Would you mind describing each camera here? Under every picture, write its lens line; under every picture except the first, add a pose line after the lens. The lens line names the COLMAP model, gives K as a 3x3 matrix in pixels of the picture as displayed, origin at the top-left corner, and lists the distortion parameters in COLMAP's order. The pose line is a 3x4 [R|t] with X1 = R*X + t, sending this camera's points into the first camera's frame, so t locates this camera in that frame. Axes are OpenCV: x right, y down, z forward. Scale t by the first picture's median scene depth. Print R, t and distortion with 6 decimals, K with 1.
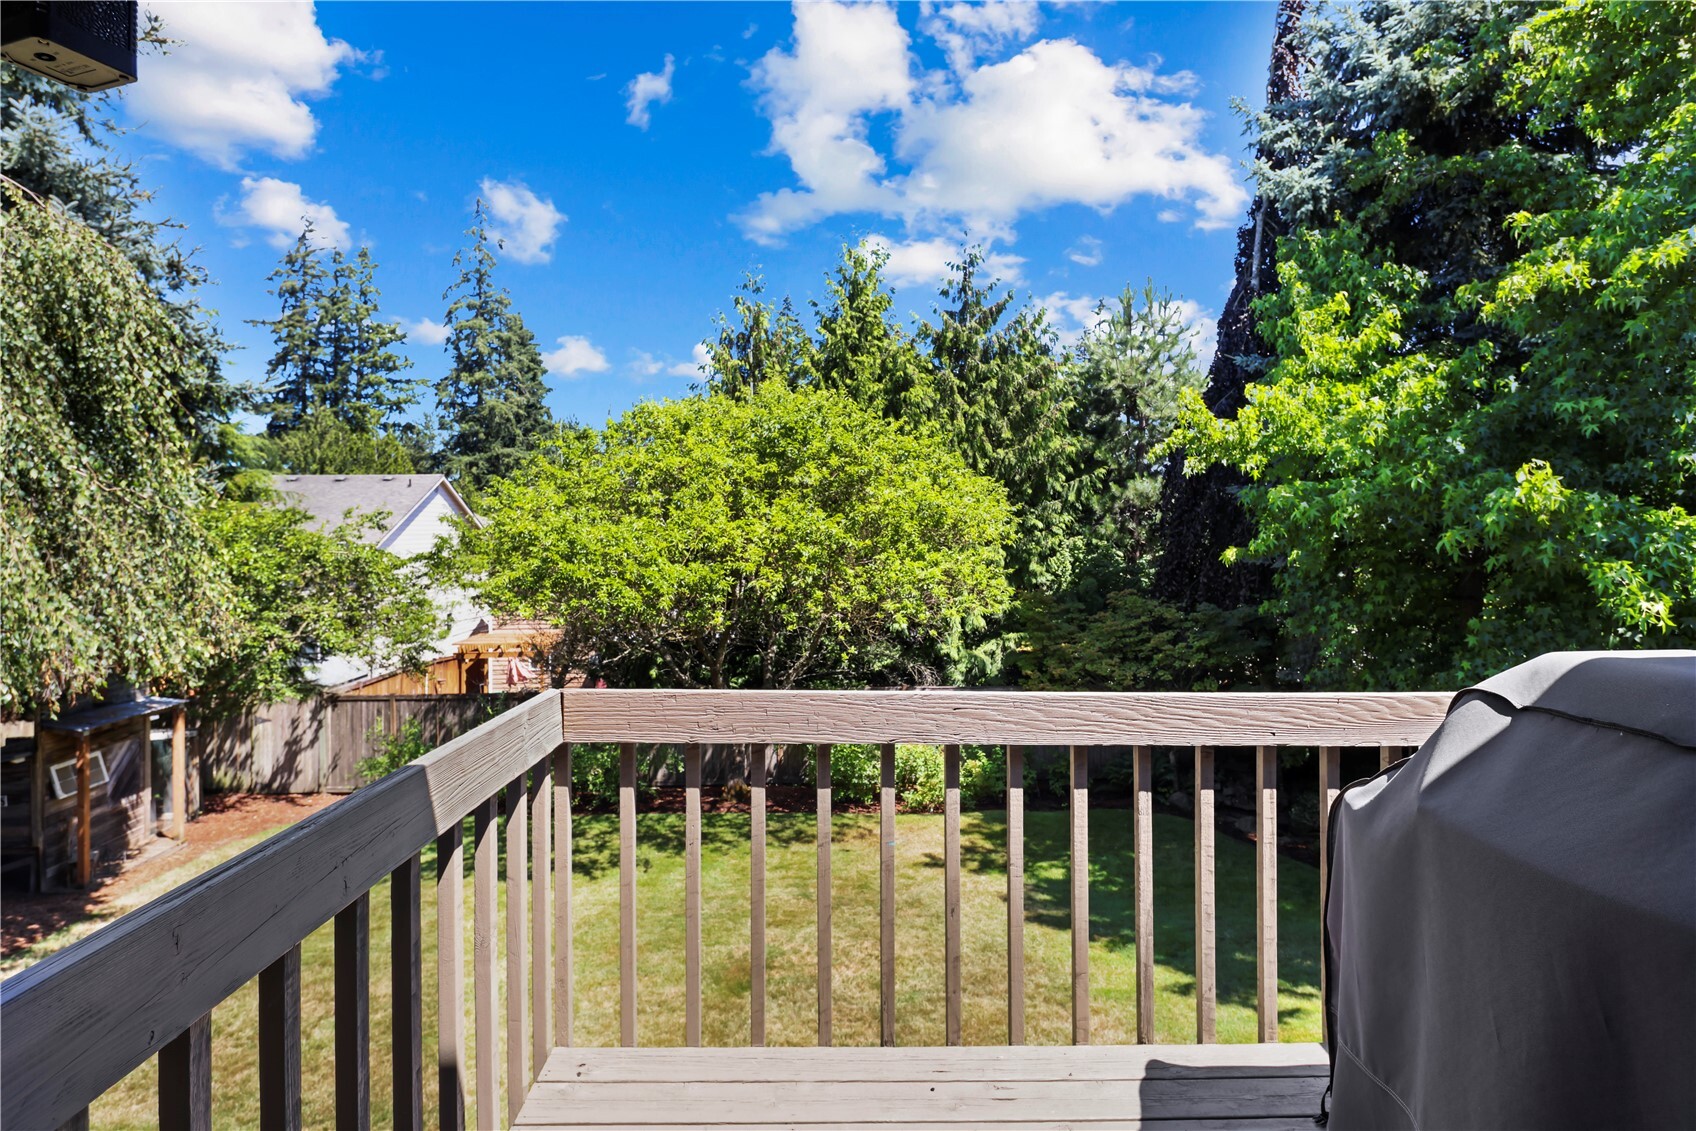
lens RADIAL K [[830.6, 0, 844.0], [0, 830.6, 561.4], [0, 0, 1]] dist [-0.000227, -0.000008]
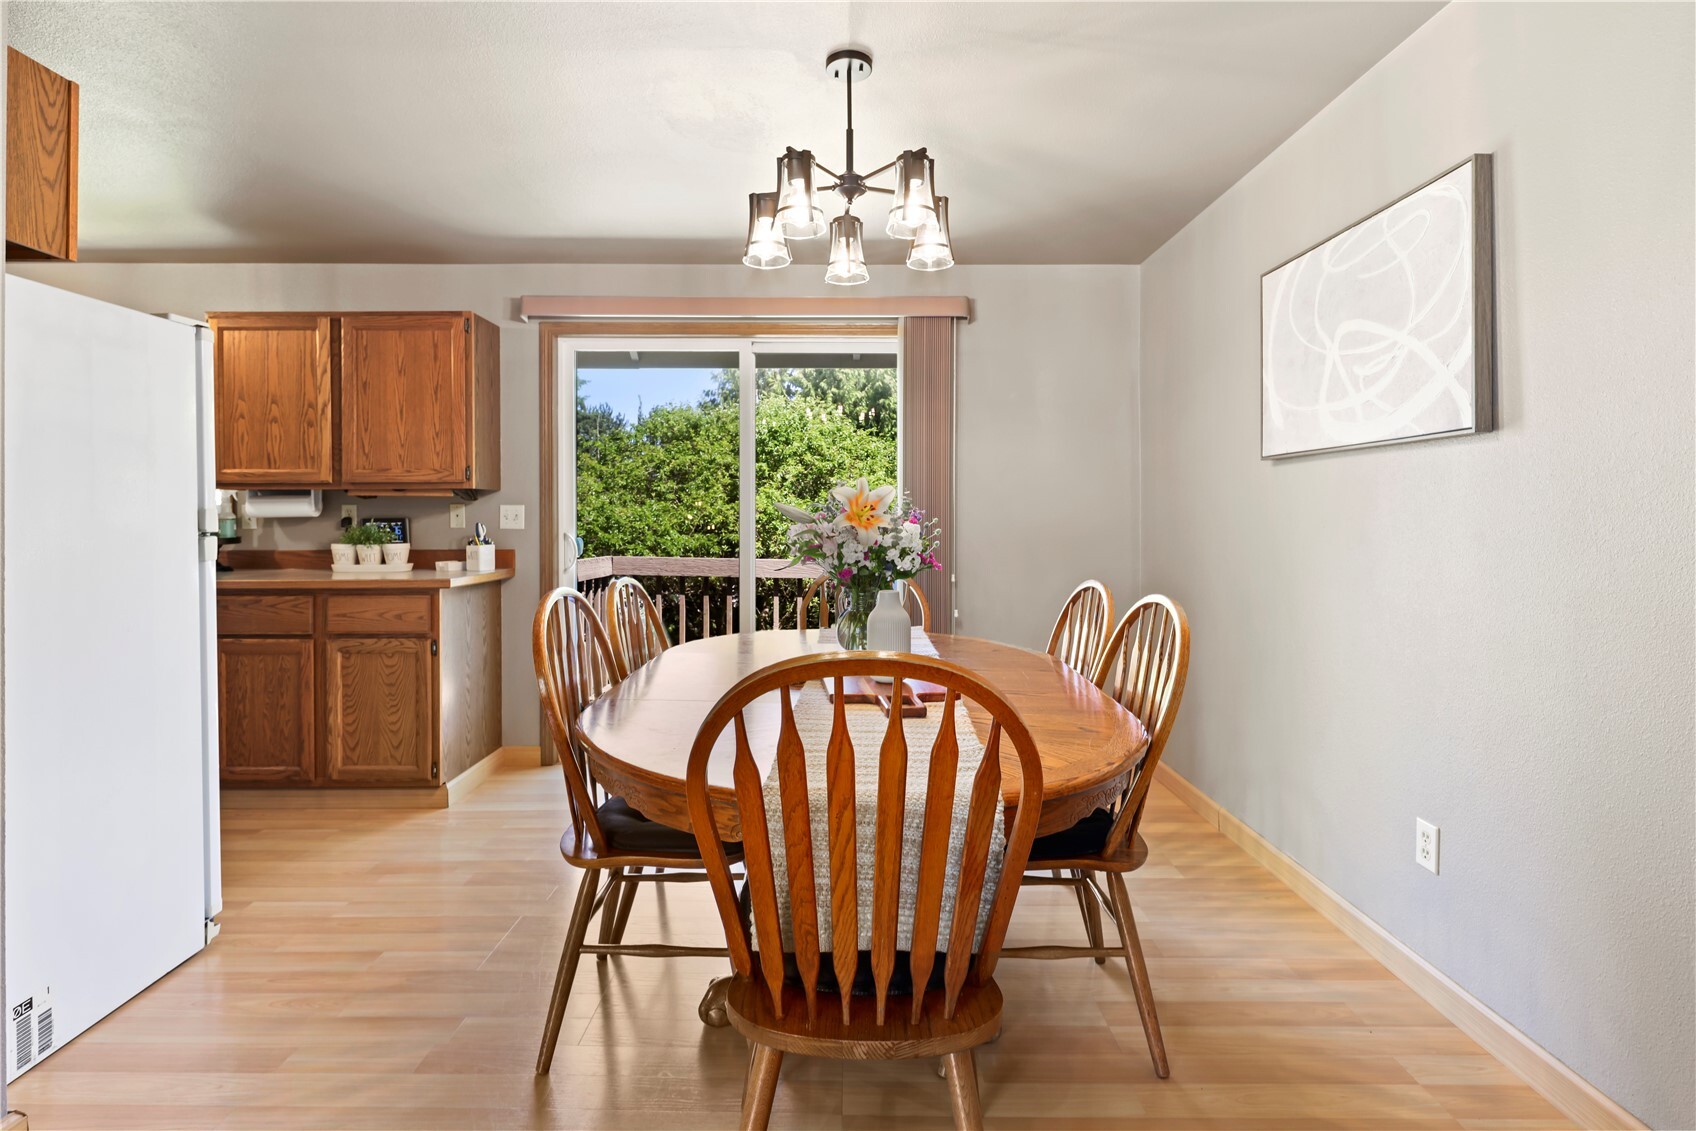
lens RADIAL K [[830.6, 0, 852.3], [0, 830.6, 565.7], [0, 0, 1]] dist [-0.000227, -0.000008]
pose [[0.999506, 0.006204, -0.030796, 0.098692], [-0.005631, 0.999810, 0.018662, 0.022571], [0.030905, -0.018479, 0.999351, -0.299618]]
